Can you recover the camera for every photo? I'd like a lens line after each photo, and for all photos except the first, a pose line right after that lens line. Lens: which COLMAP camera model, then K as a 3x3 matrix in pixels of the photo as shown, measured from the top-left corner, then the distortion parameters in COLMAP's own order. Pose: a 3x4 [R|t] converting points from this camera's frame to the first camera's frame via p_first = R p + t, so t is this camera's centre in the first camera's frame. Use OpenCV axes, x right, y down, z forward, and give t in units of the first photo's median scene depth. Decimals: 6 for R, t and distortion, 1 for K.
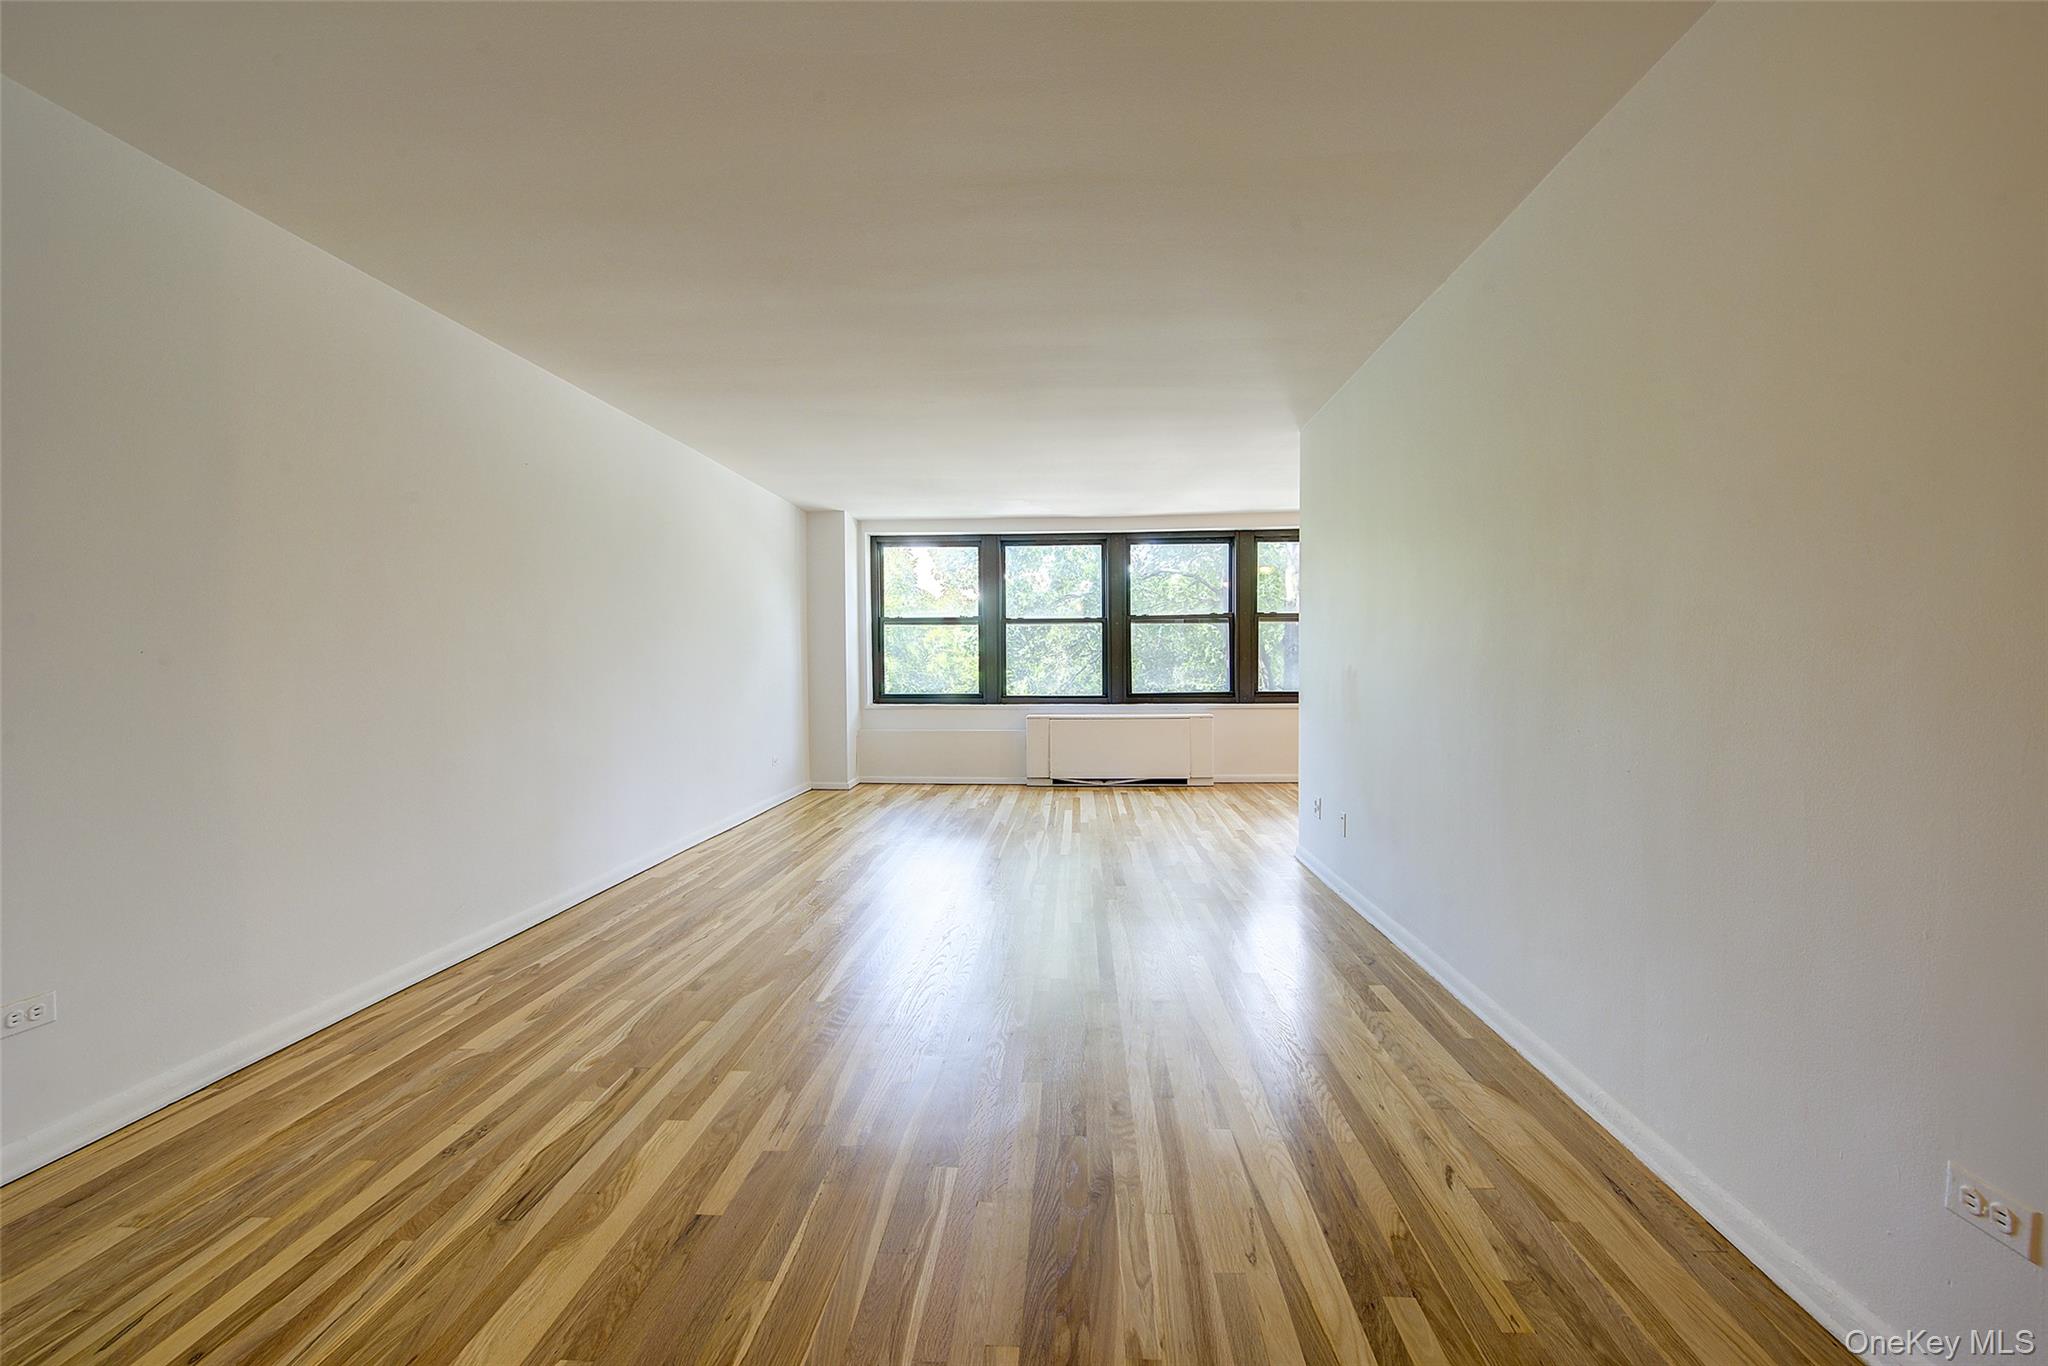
lens RADIAL K [[813.7, 0, 1033.9], [0, 813.7, 689.2], [0, 0, 1]] dist [0.002895, -0.002926]
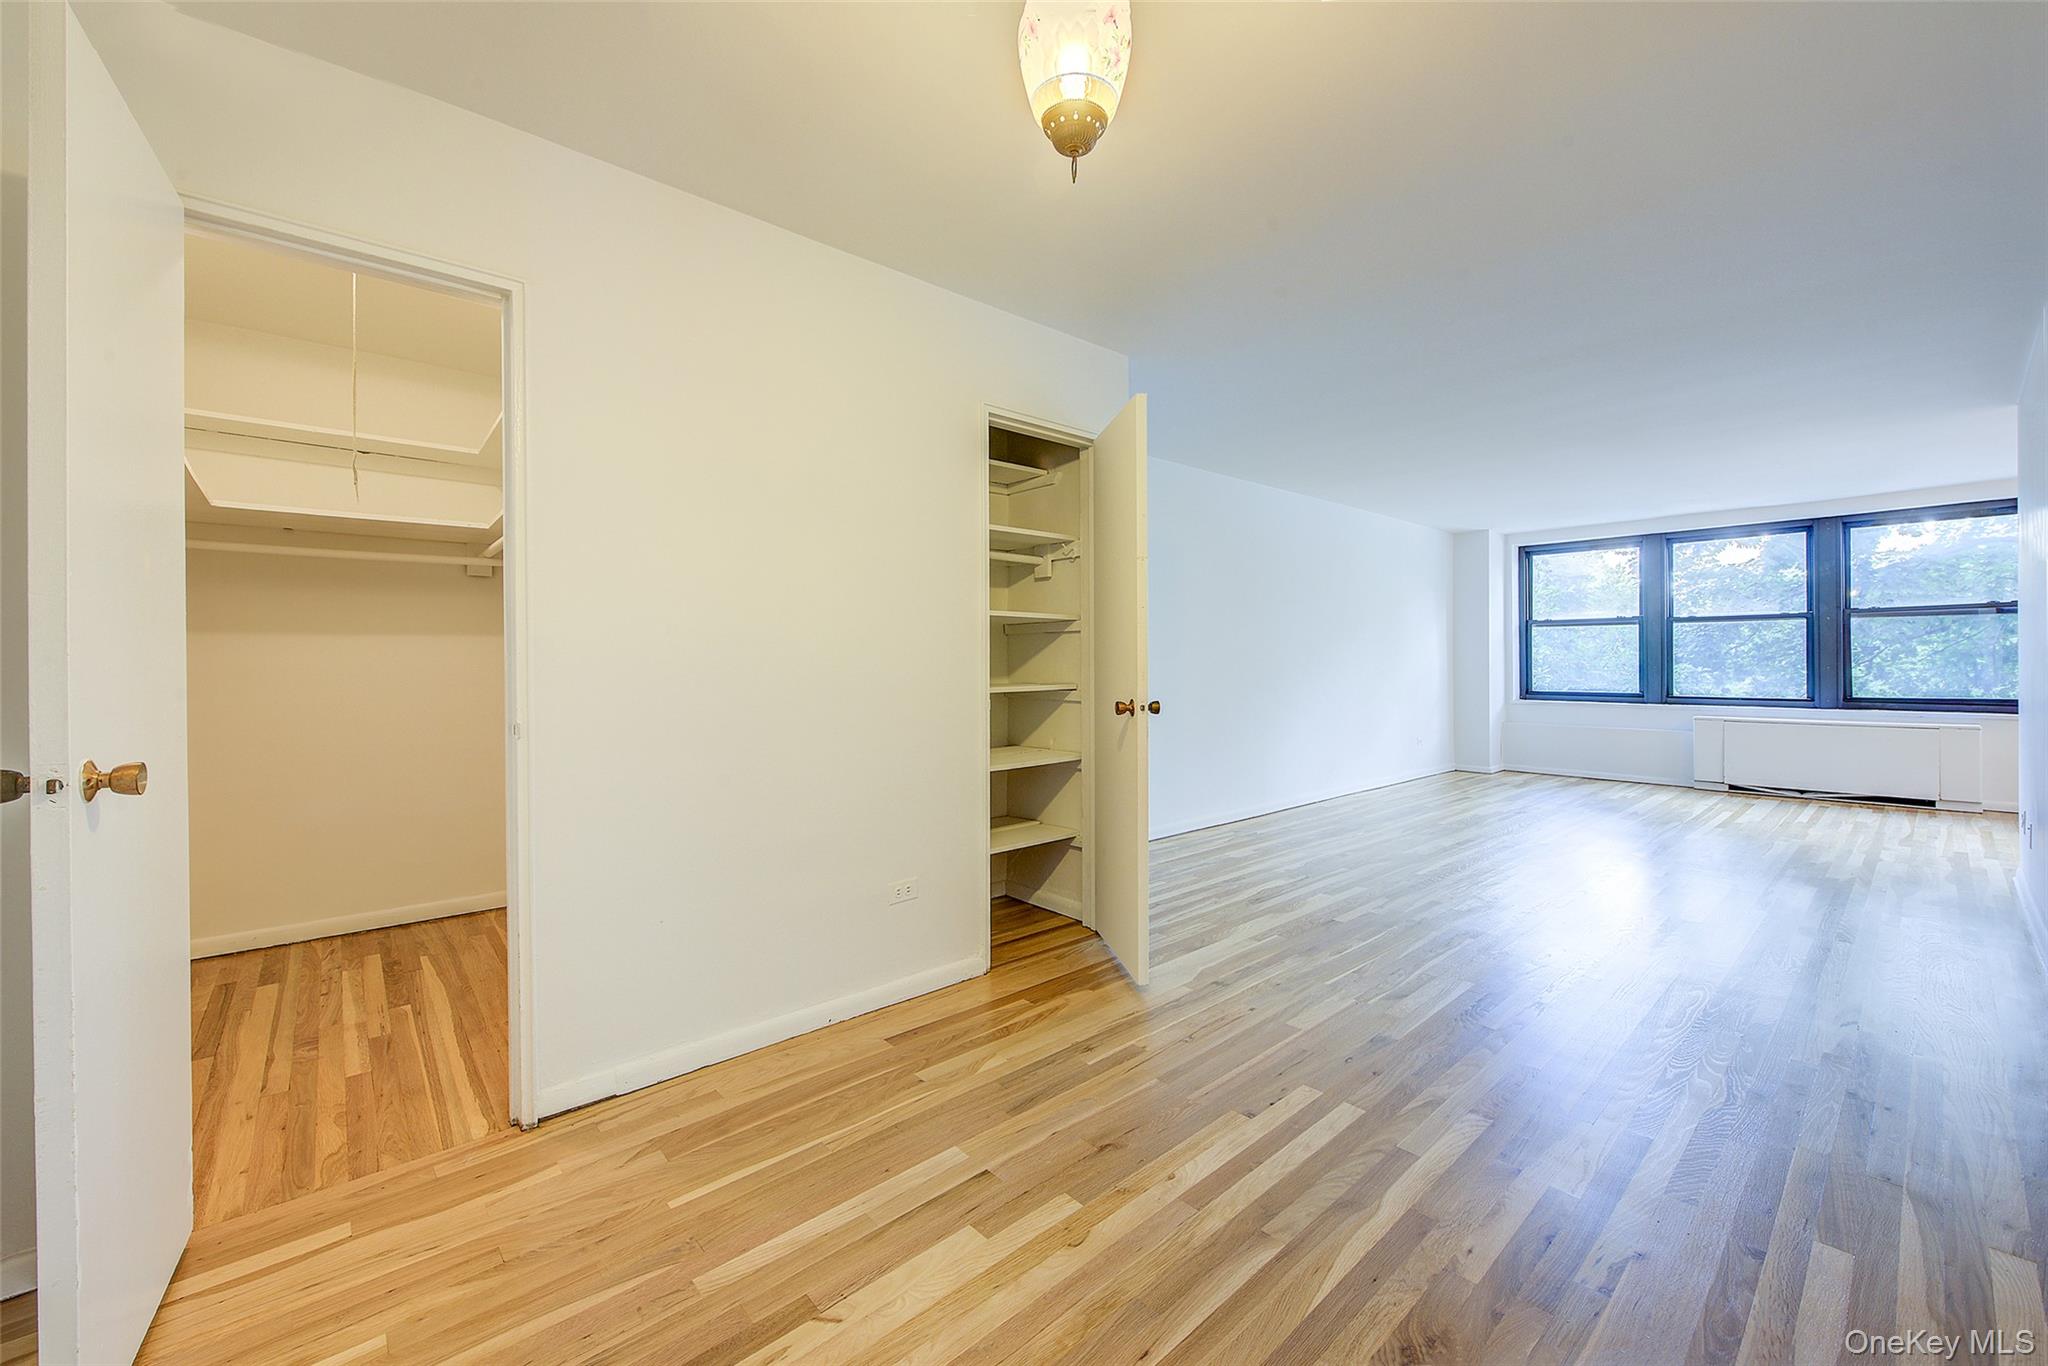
lens RADIAL K [[813.7, 0, 1039.1], [0, 813.7, 673.8], [0, 0, 1]] dist [0.002895, -0.002926]
pose [[0.707555, 0.012148, -0.706554, 0.123656], [-0.026670, 0.999599, -0.009521, 0.011975], [0.706155, 0.025580, 0.707595, -0.244440]]
